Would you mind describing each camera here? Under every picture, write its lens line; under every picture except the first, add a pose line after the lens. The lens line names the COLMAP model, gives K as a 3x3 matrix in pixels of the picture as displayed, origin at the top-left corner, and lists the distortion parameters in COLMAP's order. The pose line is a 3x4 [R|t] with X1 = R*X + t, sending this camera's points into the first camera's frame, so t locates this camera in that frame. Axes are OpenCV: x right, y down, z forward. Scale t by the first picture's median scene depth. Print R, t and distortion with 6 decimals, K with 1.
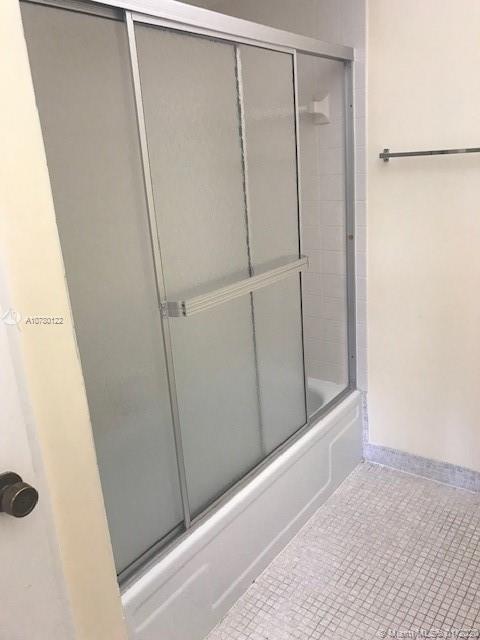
lens RADIAL K [[530.7, 0, 240.0], [0, 530.7, 320.0], [0, 0, 1]] dist [0.031405, -0.005964]
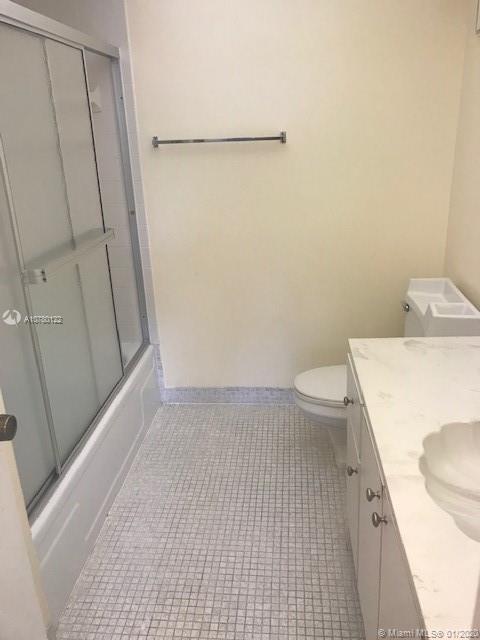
lens RADIAL K [[527.0, 0, 240.0], [0, 527.0, 320.0], [0, 0, 1]] dist [0.043913, -0.010177]
pose [[0.854871, -0.143725, 0.498537, -0.216447], [0.130698, 0.989534, 0.061159, 0.038780], [-0.502109, 0.012875, 0.864708, -0.121030]]
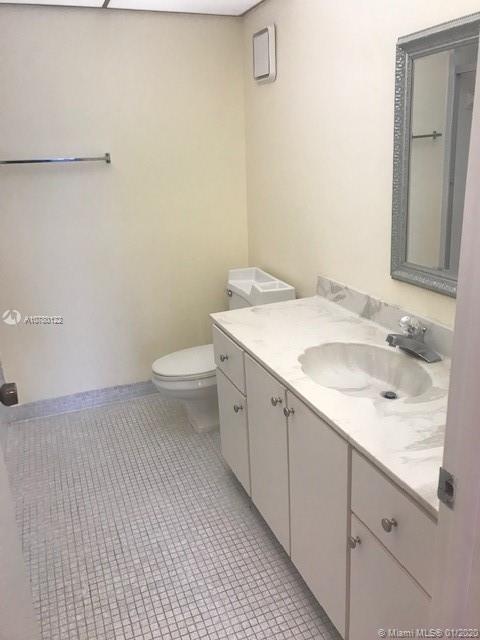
lens RADIAL K [[527.0, 0, 240.0], [0, 527.0, 320.0], [0, 0, 1]] dist [0.043913, -0.010177]
pose [[0.533939, -0.217727, 0.817009, -0.487964], [0.245725, 0.964529, 0.096452, 0.067916], [-0.809029, 0.149260, 0.568501, -0.126100]]
